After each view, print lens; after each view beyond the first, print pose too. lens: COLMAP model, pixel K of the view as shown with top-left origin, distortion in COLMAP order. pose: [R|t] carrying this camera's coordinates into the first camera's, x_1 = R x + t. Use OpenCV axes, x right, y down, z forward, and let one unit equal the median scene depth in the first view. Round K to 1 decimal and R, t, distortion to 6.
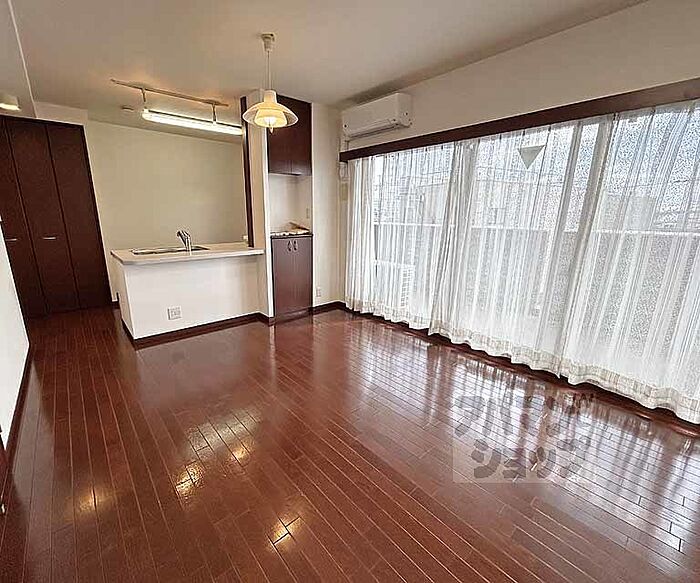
lens RADIAL K [[317.2, 0, 354.2], [0, 317.2, 294.1], [0, 0, 1]] dist [0.000907, 0.000064]
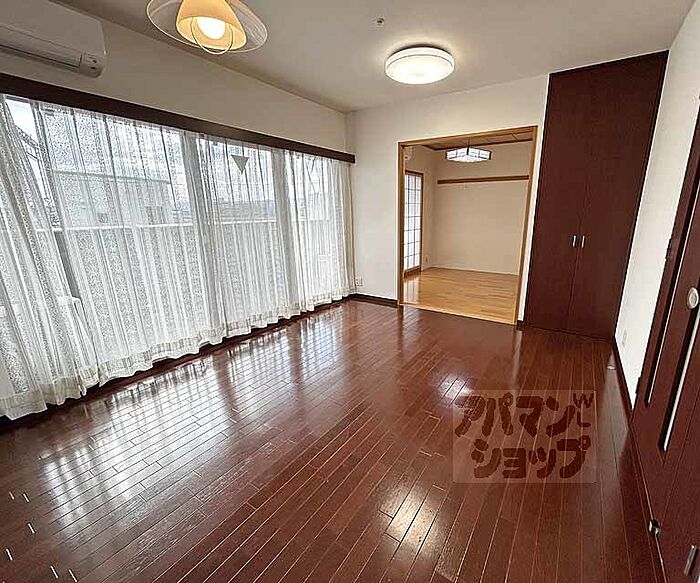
lens RADIAL K [[317.2, 0, 354.2], [0, 317.2, 294.1], [0, 0, 1]] dist [0.000907, 0.000064]
pose [[-0.223259, -0.254357, 0.940988, -0.645065], [0.243843, 0.920087, 0.306561, -0.181145], [-0.943767, 0.297895, -0.143395, 0.696838]]
